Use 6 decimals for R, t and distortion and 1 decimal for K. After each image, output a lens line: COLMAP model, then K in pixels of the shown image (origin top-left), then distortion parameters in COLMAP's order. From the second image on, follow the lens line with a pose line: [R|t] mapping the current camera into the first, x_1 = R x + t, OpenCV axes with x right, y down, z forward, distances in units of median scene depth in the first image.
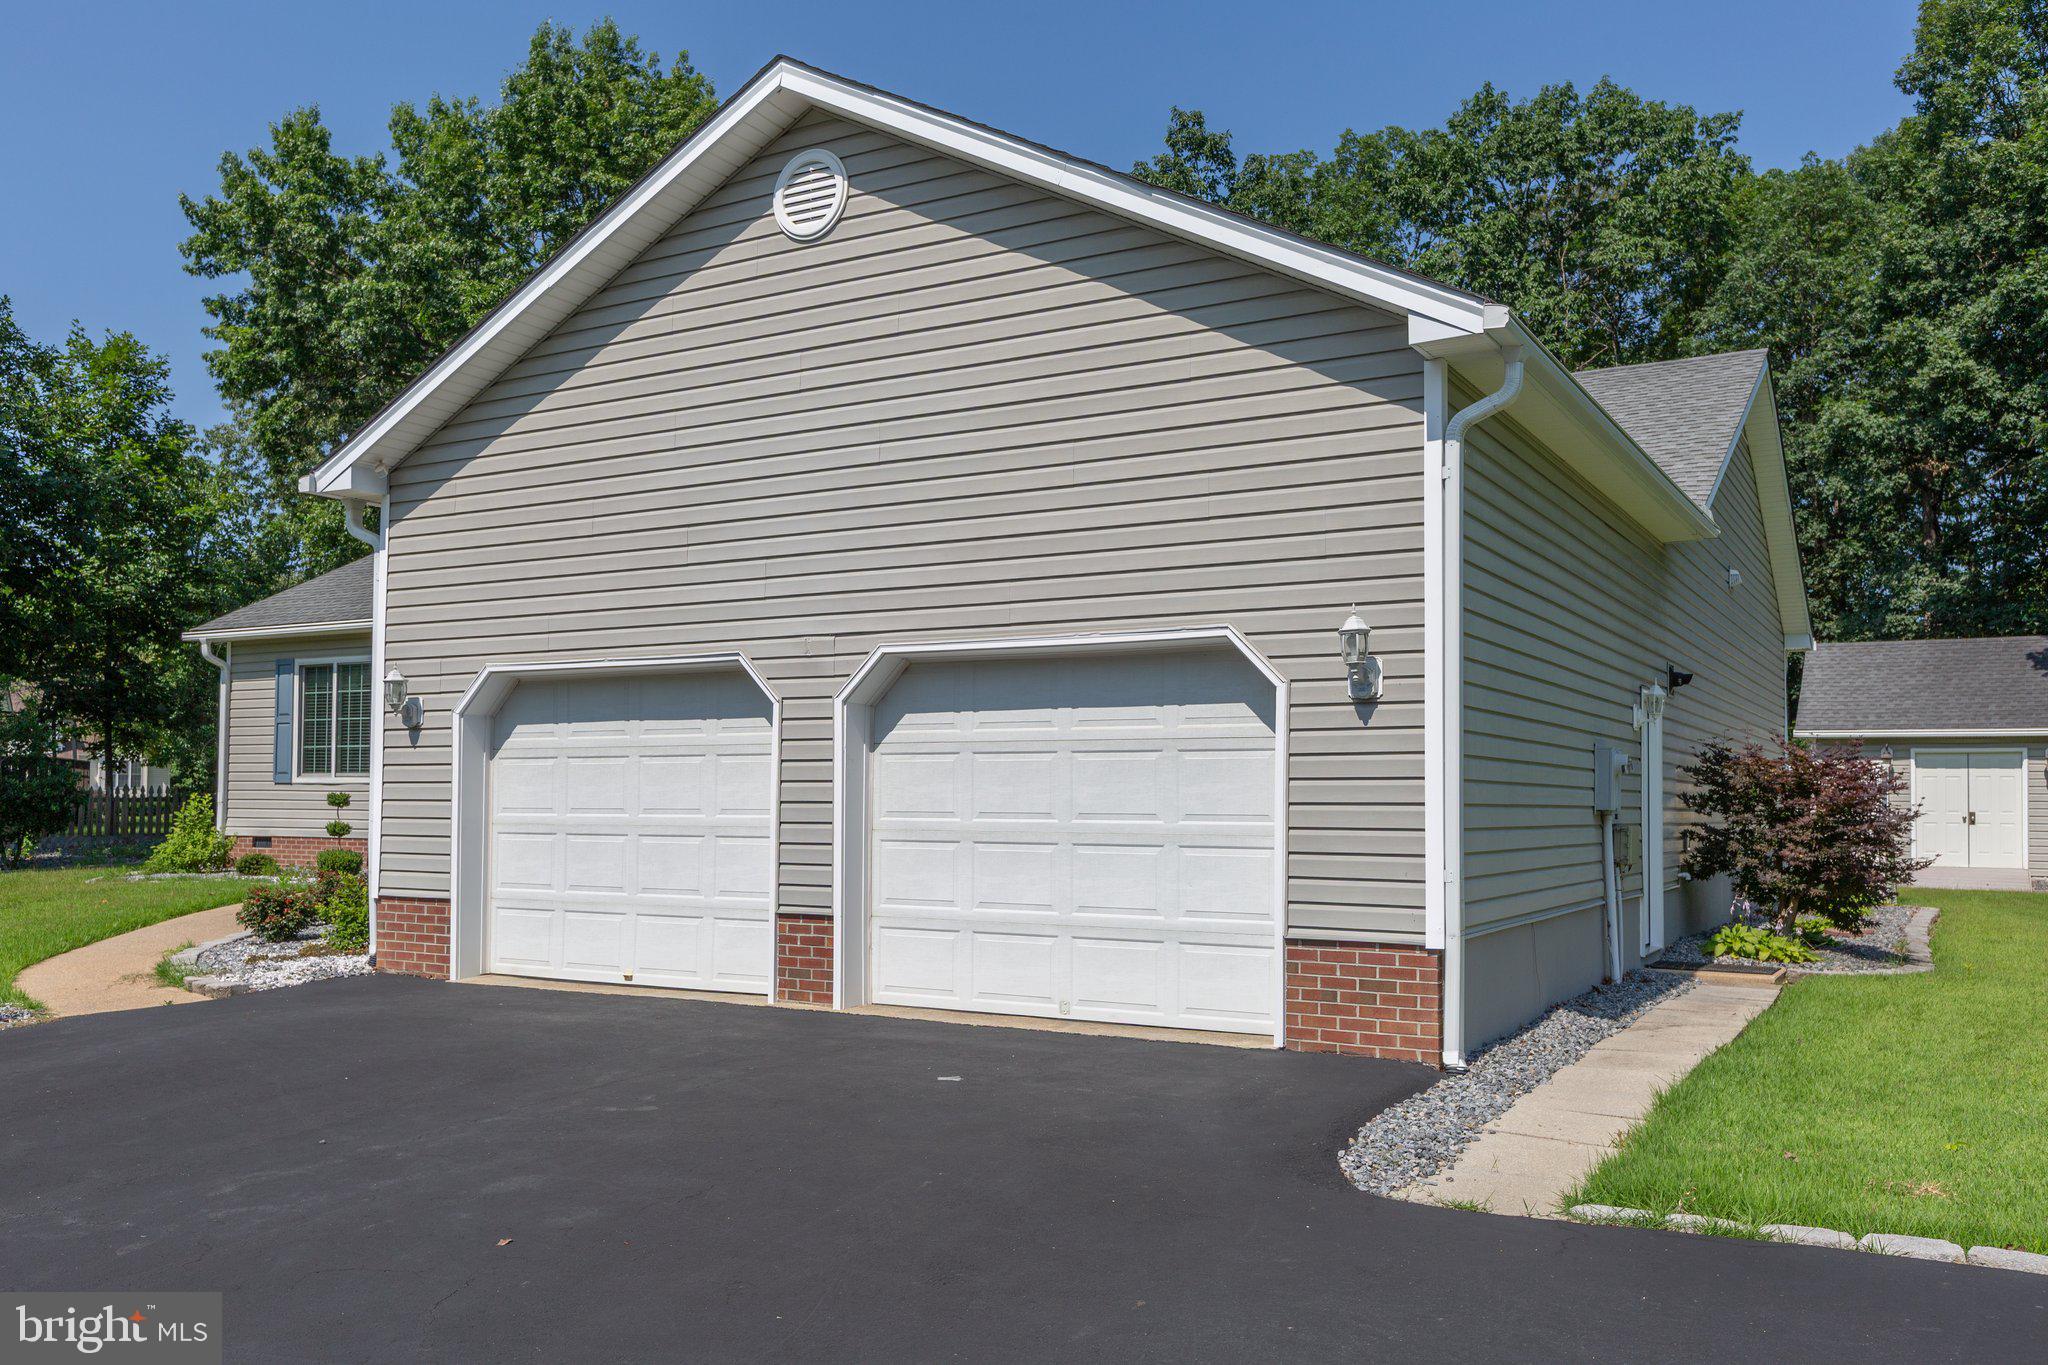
lens RADIAL K [[1682.0, 0, 1160.3], [0, 1682.0, 743.8], [0, 0, 1]] dist [-0.002626, 0.000653]
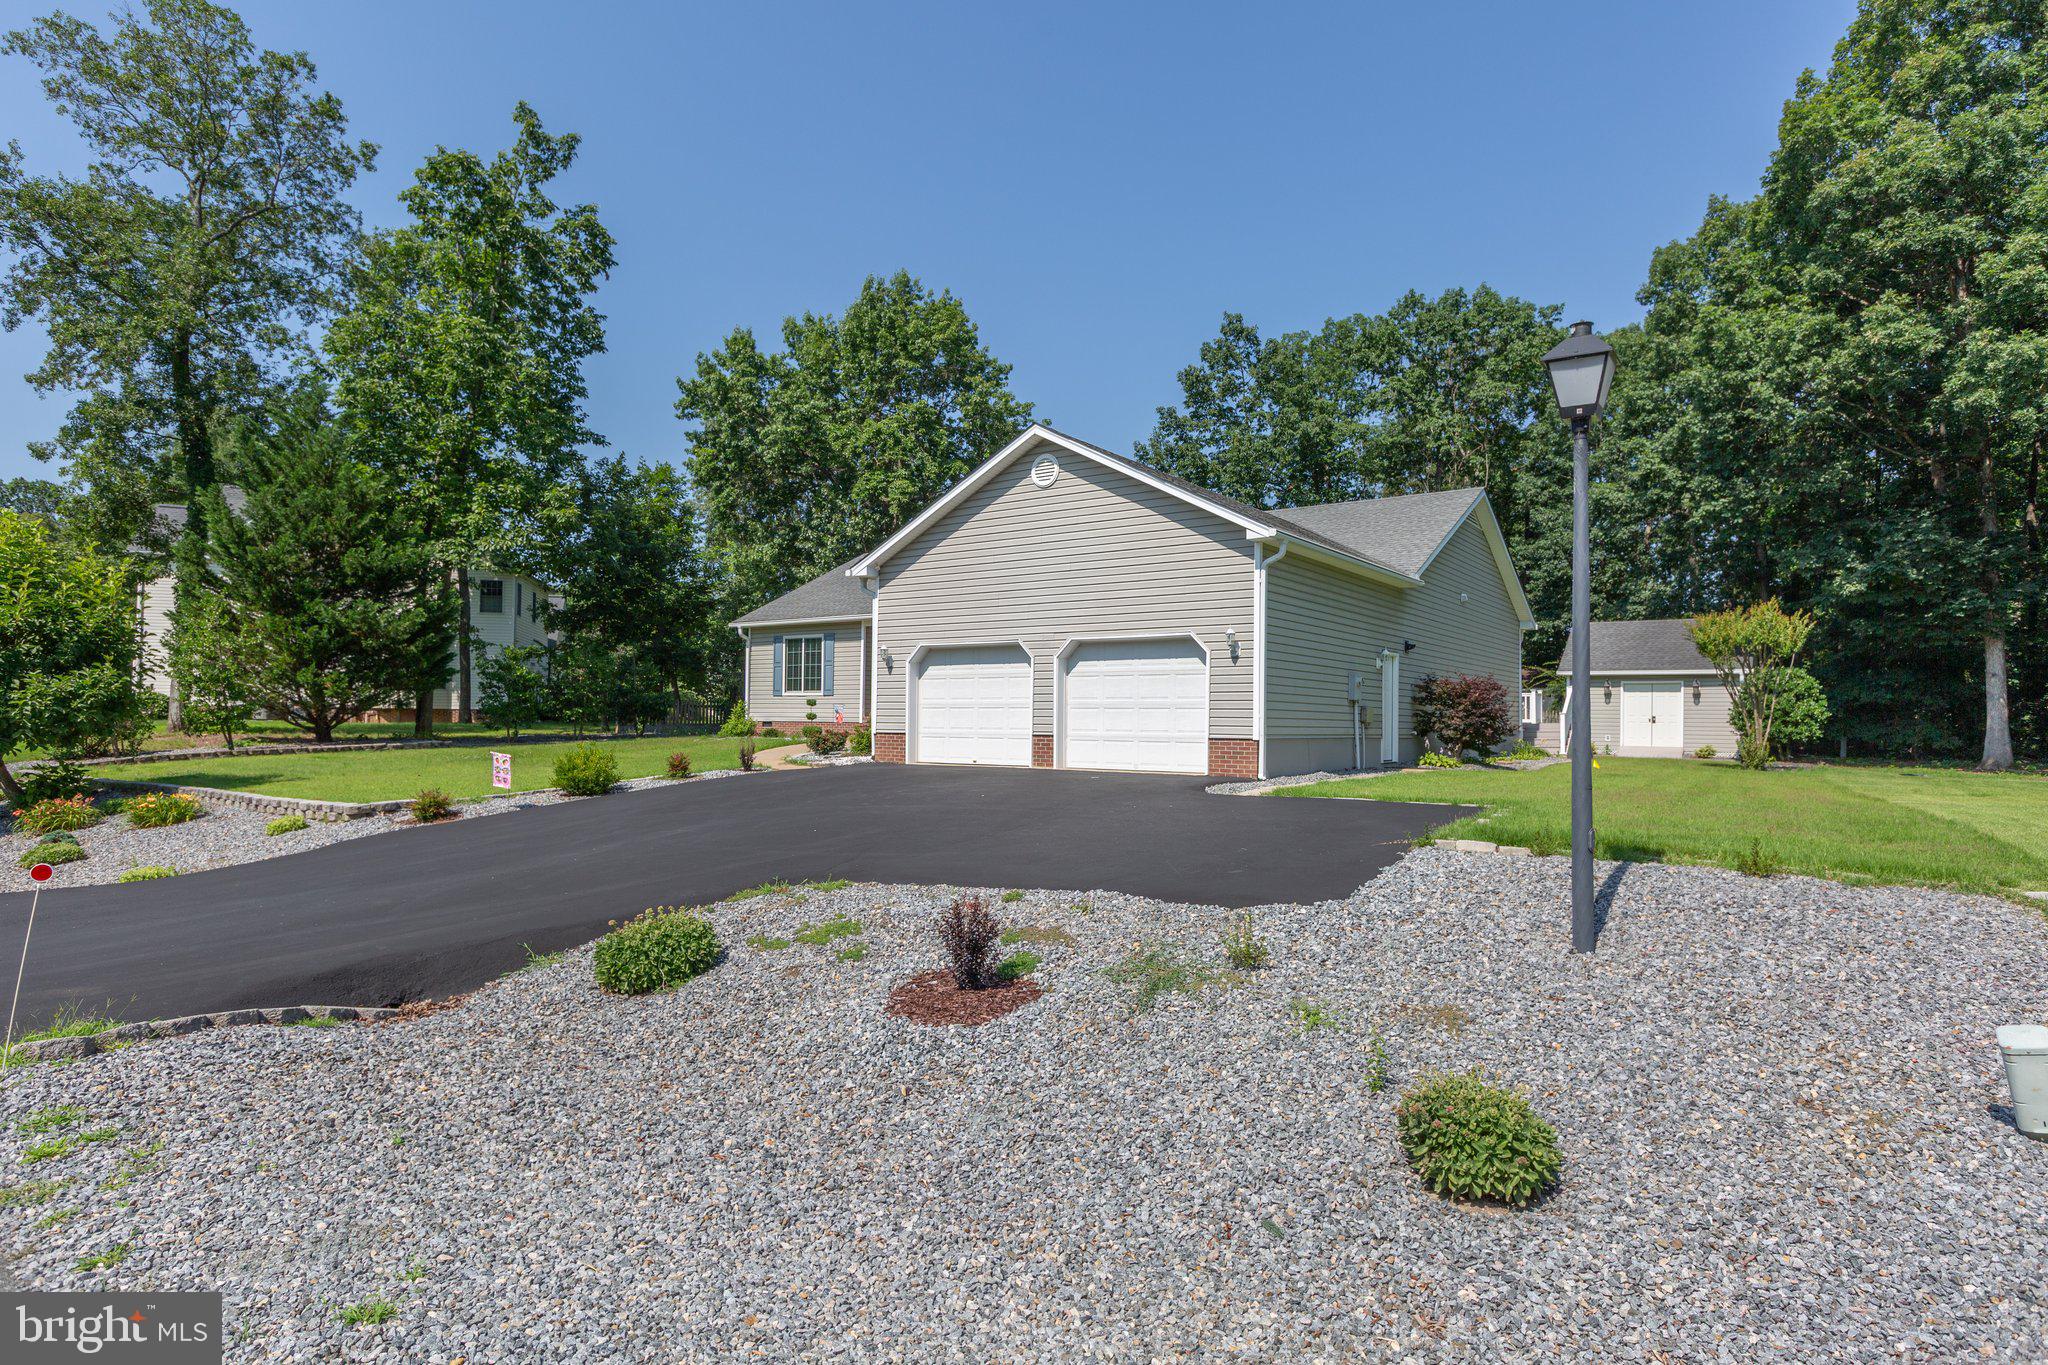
lens RADIAL K [[1233.8, 0, 1131.7], [0, 1233.8, 701.7], [0, 0, 1]] dist [-0.004015, -0.000062]
pose [[0.995420, 0.002546, -0.095561, 0.067282], [-0.001242, 0.999905, 0.013705, 0.010617], [0.095587, -0.013523, 0.995329, -0.533826]]
